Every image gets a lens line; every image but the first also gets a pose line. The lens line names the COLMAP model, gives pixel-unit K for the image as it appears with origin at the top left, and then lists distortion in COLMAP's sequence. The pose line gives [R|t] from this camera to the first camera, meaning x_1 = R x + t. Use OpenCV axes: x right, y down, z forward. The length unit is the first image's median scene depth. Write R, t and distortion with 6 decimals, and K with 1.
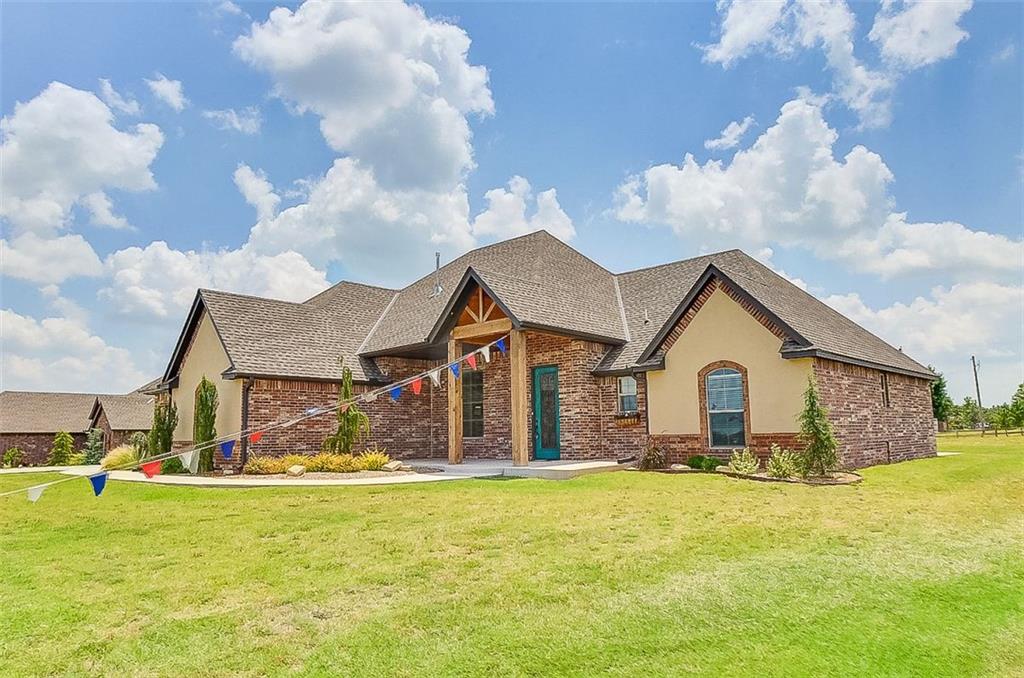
lens RADIAL K [[711.4, 0, 512.0], [0, 711.4, 339.0], [0, 0, 1]] dist [0.008823, 0.001107]
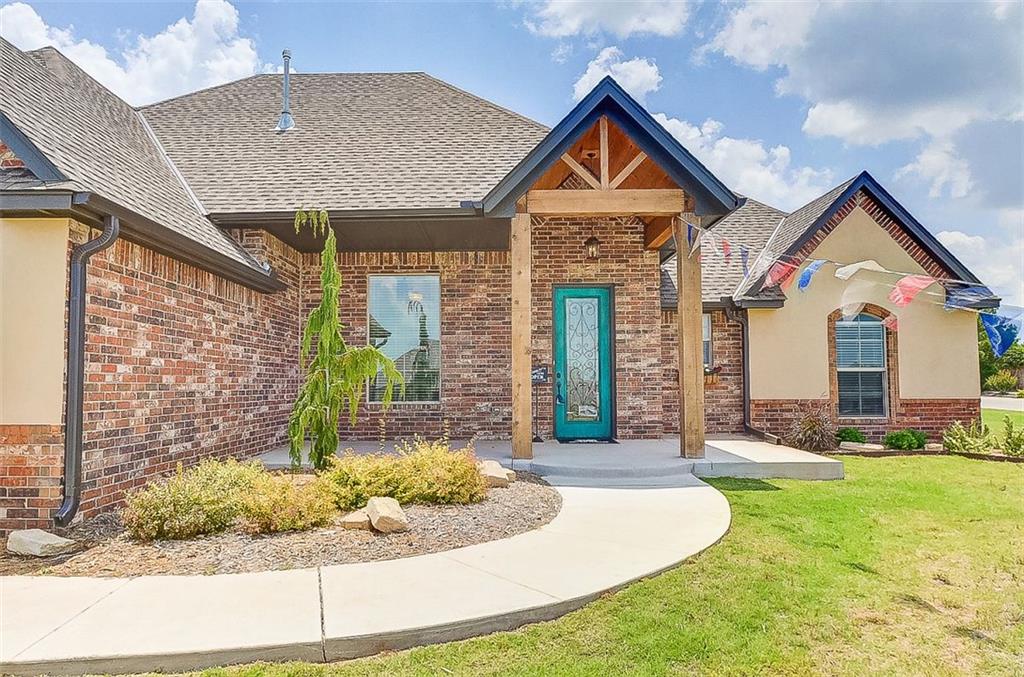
lens RADIAL K [[711.4, 0, 512.0], [0, 711.4, 338.5], [0, 0, 1]] dist [0.008823, 0.001107]
pose [[0.691923, 0.053421, 0.719992, -0.464137], [-0.105863, 0.993987, 0.027985, 0.078692], [-0.714167, -0.095584, 0.693418, 0.673404]]
